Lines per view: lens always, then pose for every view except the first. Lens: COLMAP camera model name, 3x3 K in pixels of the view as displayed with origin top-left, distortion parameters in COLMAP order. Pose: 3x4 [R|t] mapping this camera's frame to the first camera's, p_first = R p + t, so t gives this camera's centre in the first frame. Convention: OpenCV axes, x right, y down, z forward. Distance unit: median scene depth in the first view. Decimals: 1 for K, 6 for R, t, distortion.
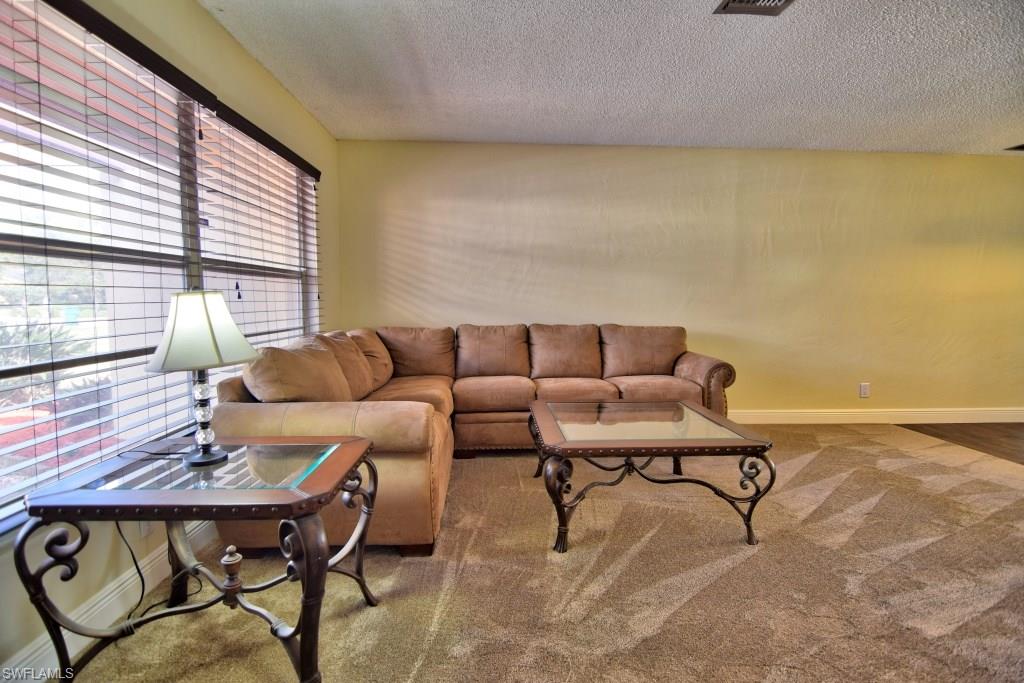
lens RADIAL K [[498.6, 0, 512.0], [0, 498.6, 341.5], [0, 0, 1]] dist [0.000304, -0.000514]
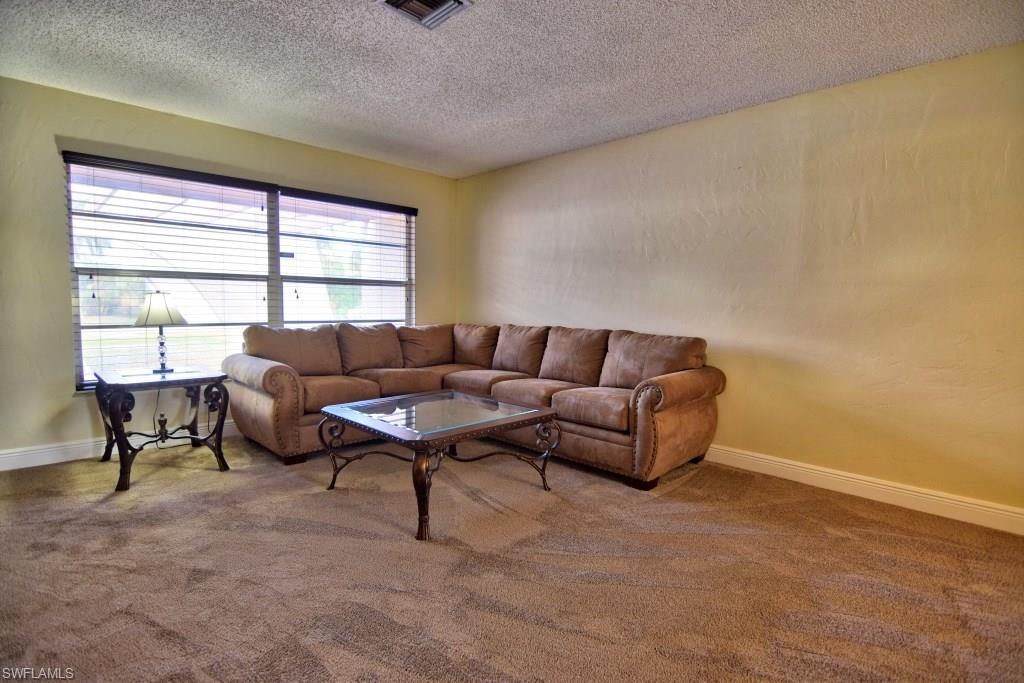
lens RADIAL K [[498.6, 0, 512.0], [0, 498.6, 341.5], [0, 0, 1]] dist [0.000304, -0.000514]
pose [[0.674355, 0.062356, -0.735770, 0.787194], [-0.076446, 0.996969, 0.014428, -0.013327], [0.734440, 0.046517, 0.677078, 0.254493]]
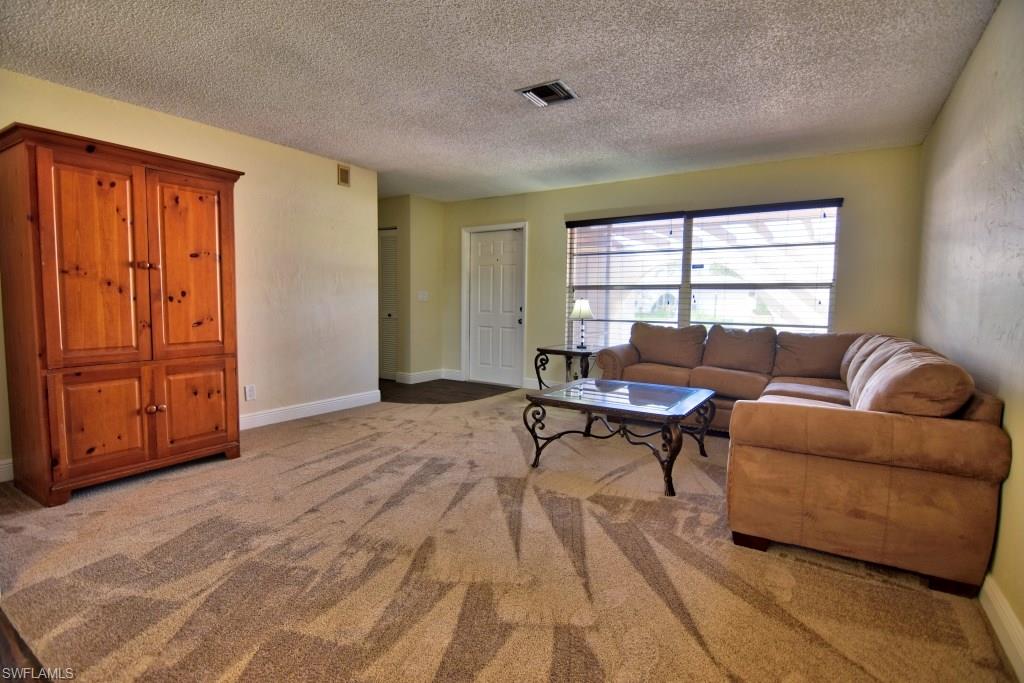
lens RADIAL K [[498.6, 0, 512.0], [0, 498.6, 341.5], [0, 0, 1]] dist [0.000304, -0.000514]
pose [[-0.579202, 0.054090, -0.813388, 1.002300], [-0.086892, 0.988015, 0.127577, -0.080795], [0.810540, 0.144570, -0.567560, 1.020996]]
